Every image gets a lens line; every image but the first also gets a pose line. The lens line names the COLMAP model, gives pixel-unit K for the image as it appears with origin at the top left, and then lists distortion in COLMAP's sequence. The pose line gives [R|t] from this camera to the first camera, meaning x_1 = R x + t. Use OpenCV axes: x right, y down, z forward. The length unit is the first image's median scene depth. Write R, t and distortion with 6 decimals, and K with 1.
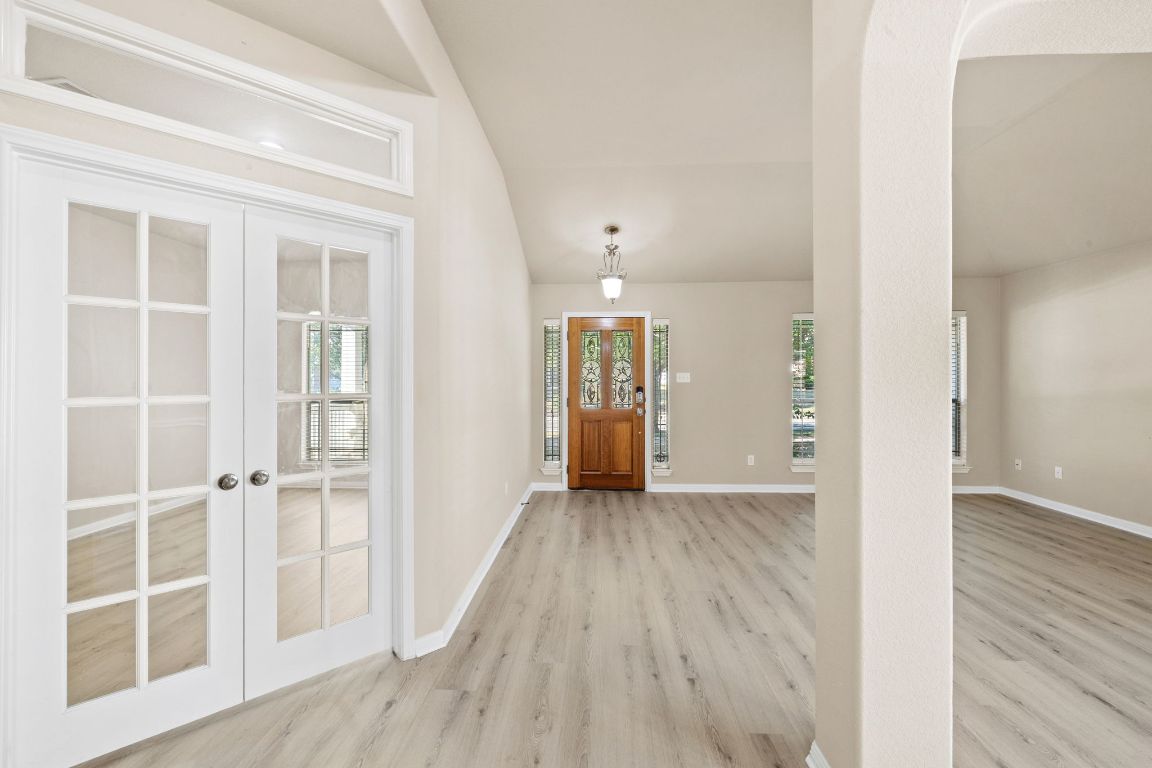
lens RADIAL K [[484.1, 0, 573.6], [0, 484.1, 380.8], [0, 0, 1]] dist [0.001075, 0.000203]
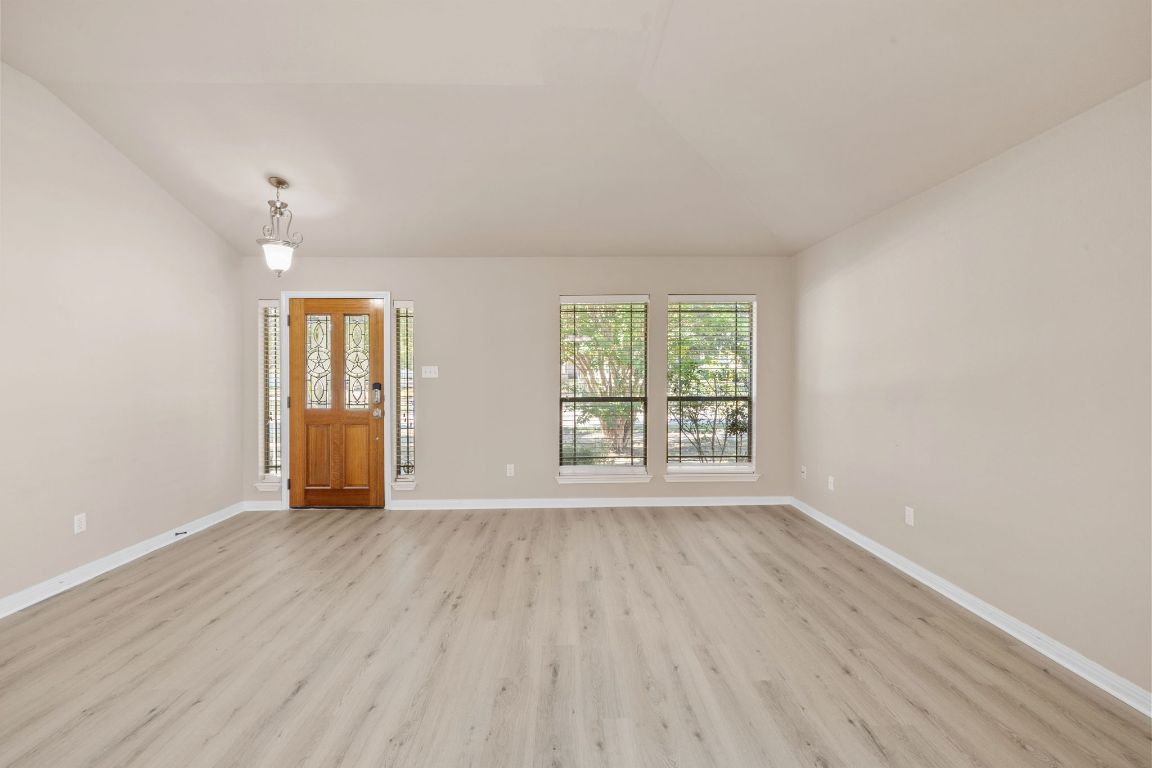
lens RADIAL K [[478.3, 0, 574.7], [0, 478.3, 379.1], [0, 0, 1]] dist [-0.001749, -0.000044]
pose [[0.997326, -0.000675, 0.073074, 0.412929], [0.000137, 0.999973, 0.007367, -0.000344], [-0.073077, -0.007338, 0.997299, 0.162094]]
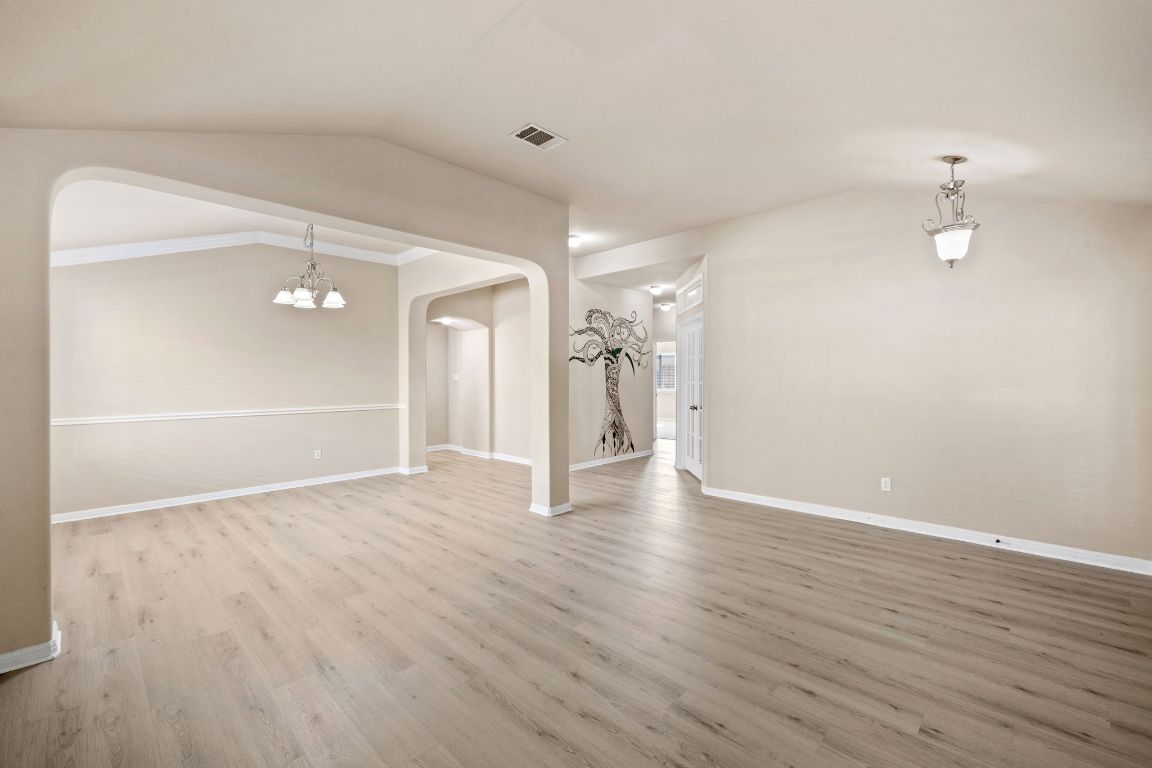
lens RADIAL K [[482.7, 0, 572.8], [0, 482.7, 374.8], [0, 0, 1]] dist [-0.000701, 0.000167]
pose [[-0.665691, 0.003619, -0.746219, 0.781593], [0.002438, 0.999993, 0.002675, -0.008515], [0.746223, -0.000039, -0.665696, 0.870461]]
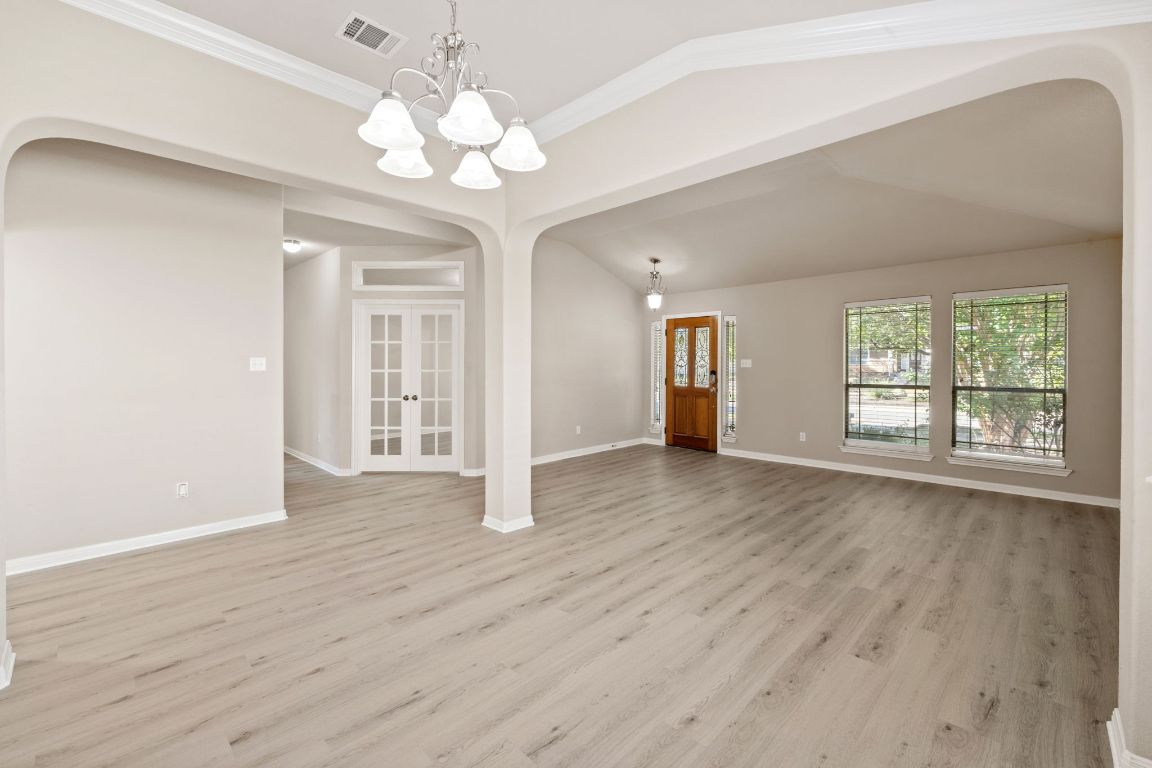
lens RADIAL K [[486.4, 0, 574.7], [0, 486.4, 364.5], [0, 0, 1]] dist [-0.000366, 0.000042]
pose [[0.744017, 0.002079, -0.668158, 0.719859], [-0.004012, 0.999991, -0.001356, -0.000415], [0.668149, 0.003690, 0.744018, -0.195056]]
